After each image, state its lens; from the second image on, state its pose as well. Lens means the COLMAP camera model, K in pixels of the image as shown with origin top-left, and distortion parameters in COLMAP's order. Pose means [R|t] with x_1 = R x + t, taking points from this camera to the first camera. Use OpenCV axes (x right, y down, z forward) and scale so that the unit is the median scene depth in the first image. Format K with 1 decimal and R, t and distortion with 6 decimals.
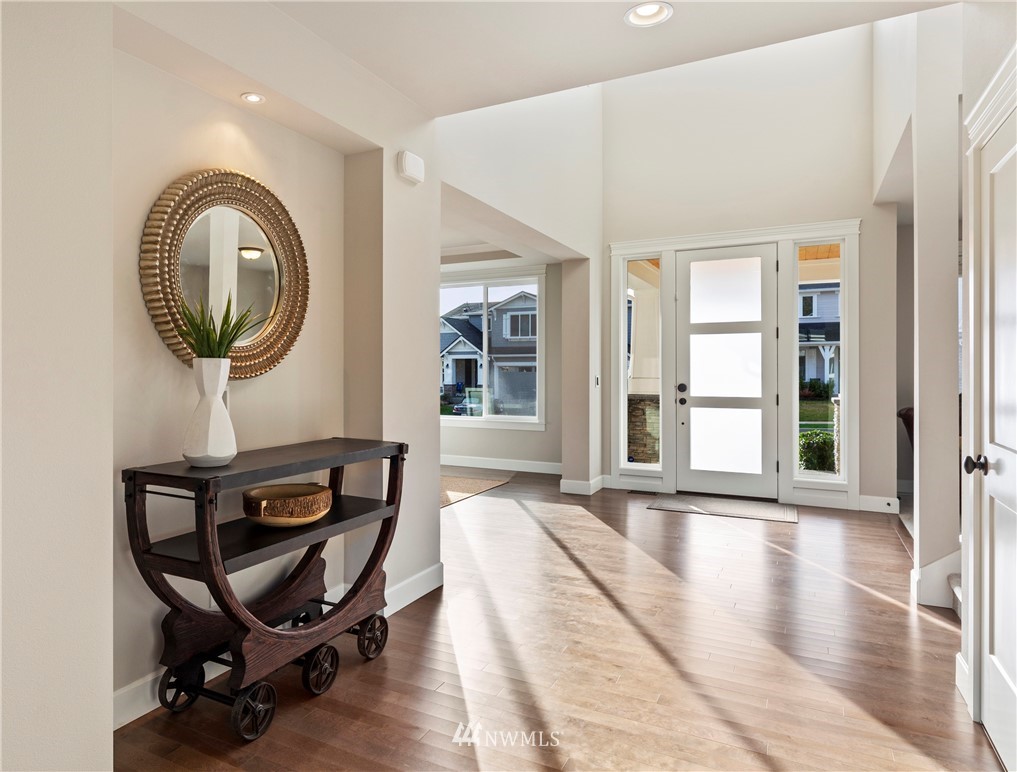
lens RADIAL K [[667.1, 0, 508.1], [0, 667.1, 367.7], [0, 0, 1]] dist [-0.000633, -0.000072]
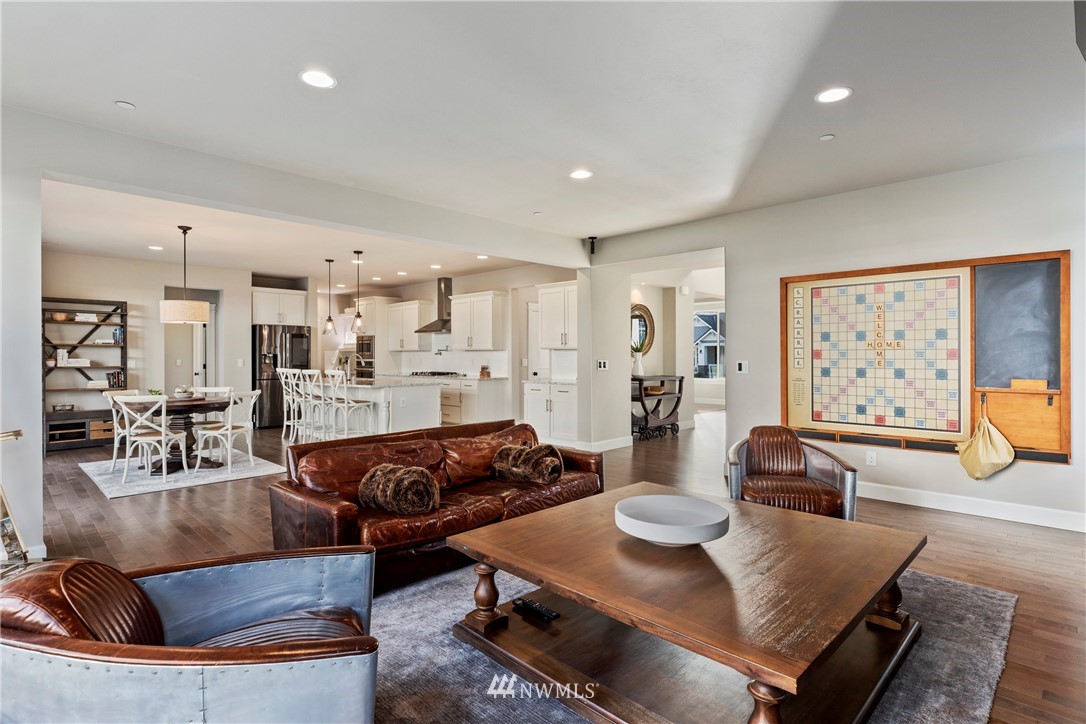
lens RADIAL K [[546.6, 0, 549.1], [0, 546.6, 353.0], [0, 0, 1]] dist [-0.006167, -0.000927]
pose [[0.934921, -0.002840, -0.354843, 0.178268], [0.003010, 0.999995, -0.000074, -0.005470], [0.354842, -0.000998, 0.934926, -1.700521]]
